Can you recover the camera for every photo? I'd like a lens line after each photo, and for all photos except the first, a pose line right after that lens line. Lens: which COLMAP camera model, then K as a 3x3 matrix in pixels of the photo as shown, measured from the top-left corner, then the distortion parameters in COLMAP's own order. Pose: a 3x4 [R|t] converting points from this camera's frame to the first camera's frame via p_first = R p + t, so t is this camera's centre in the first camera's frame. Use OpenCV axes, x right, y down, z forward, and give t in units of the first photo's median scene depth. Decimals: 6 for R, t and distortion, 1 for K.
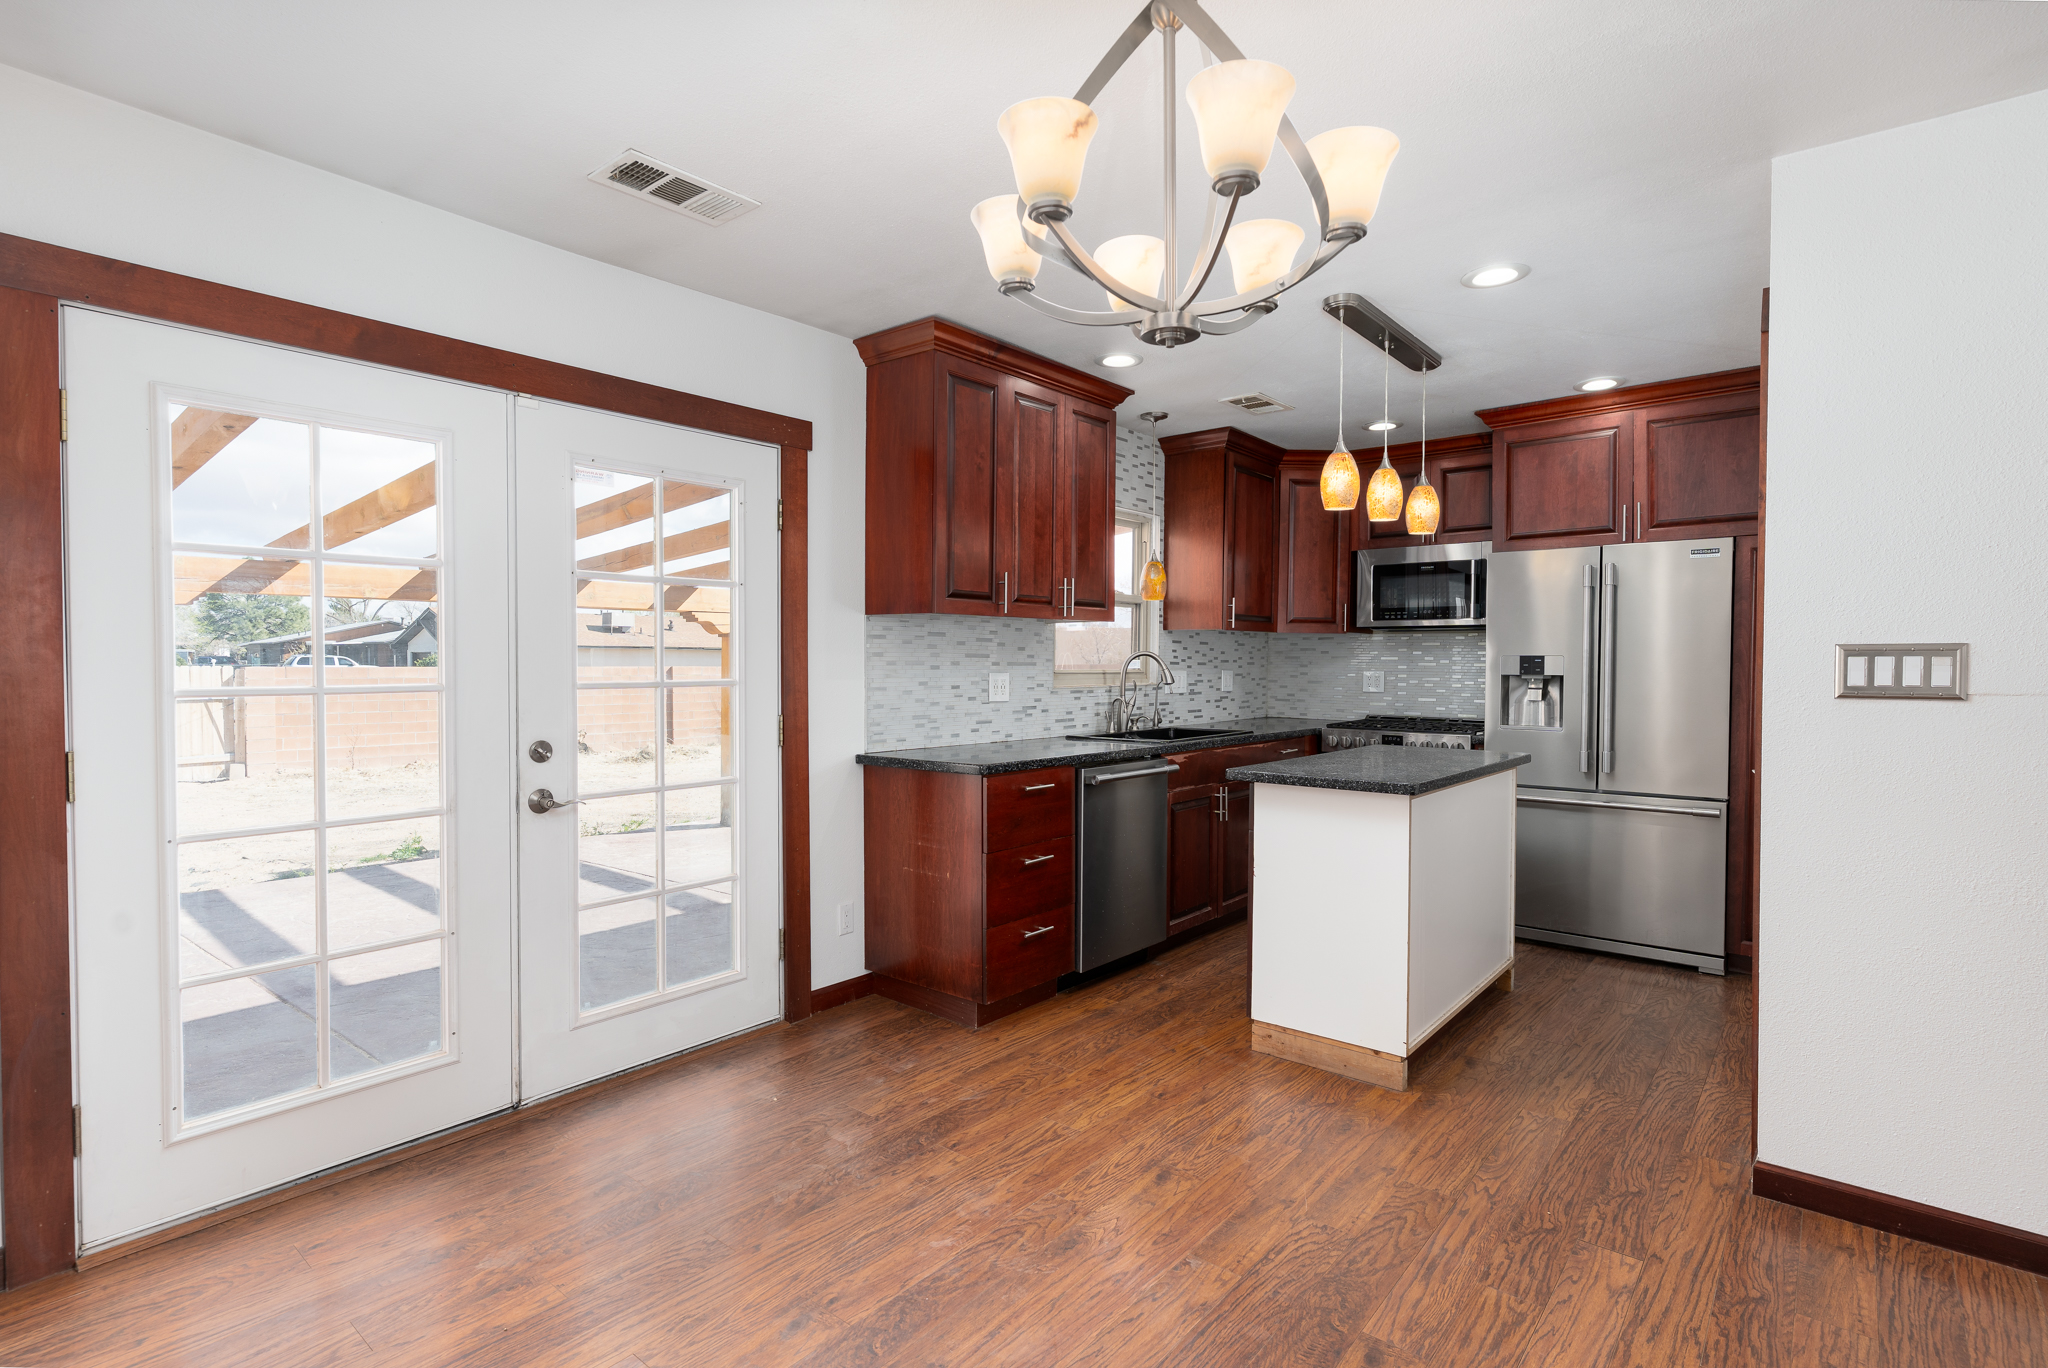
lens RADIAL K [[1001.0, 0, 1014.5], [0, 1001.0, 698.9], [0, 0, 1]] dist [-0.067326, 0.033564]
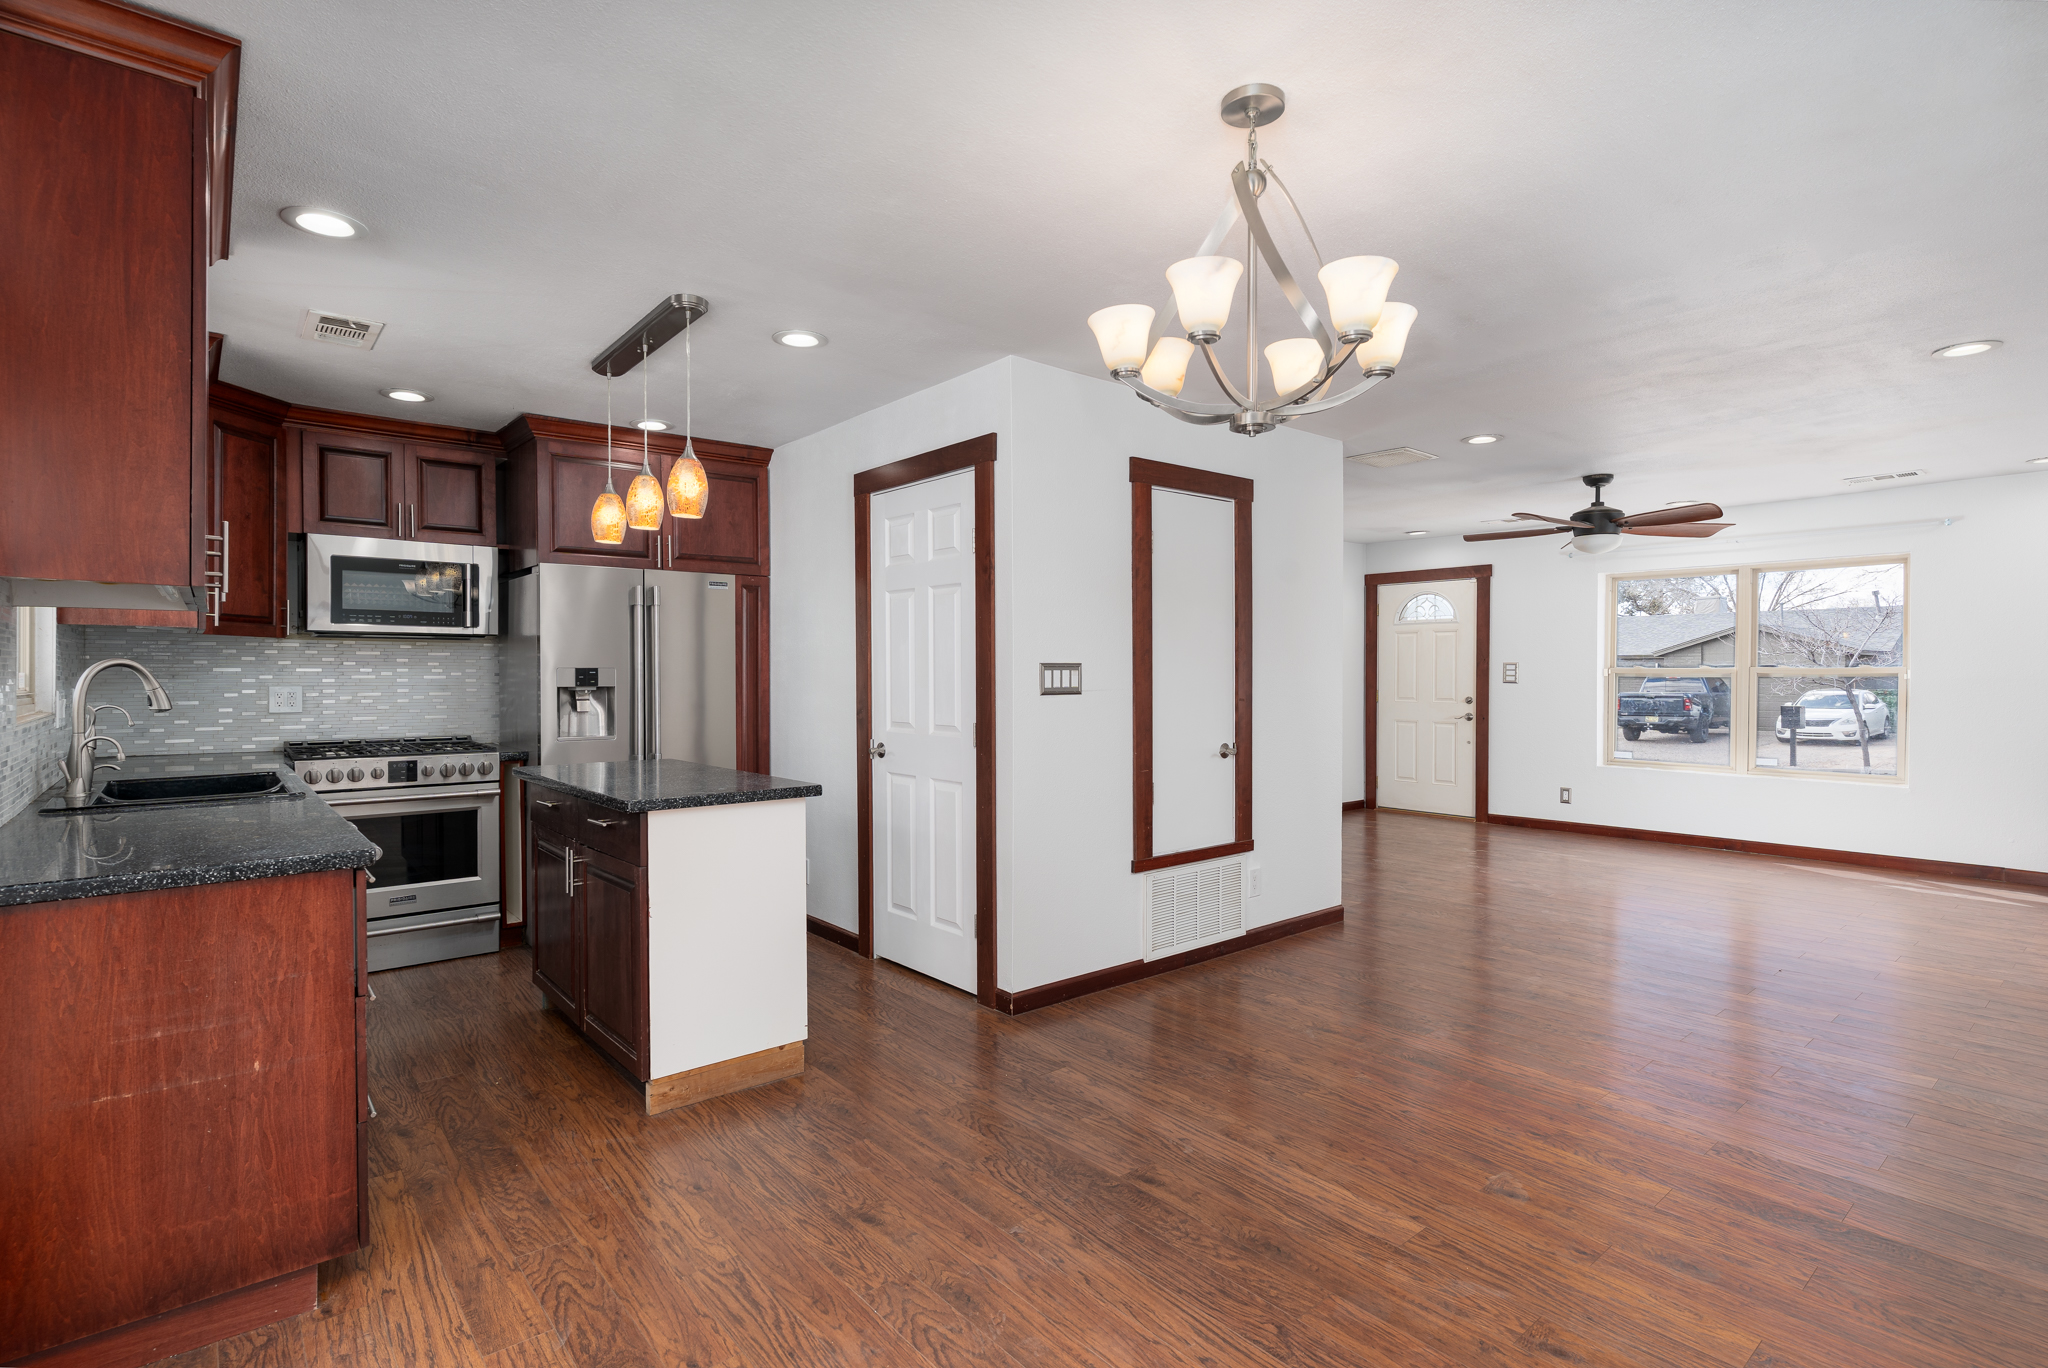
lens RADIAL K [[998.8, 0, 1033.6], [0, 998.8, 673.4], [0, 0, 1]] dist [0.004073, -0.000658]
pose [[0.144537, -0.001273, 0.989499, -0.551489], [0.038287, 0.999257, -0.004307, -0.019701], [-0.988758, 0.038508, 0.144479, 0.486436]]
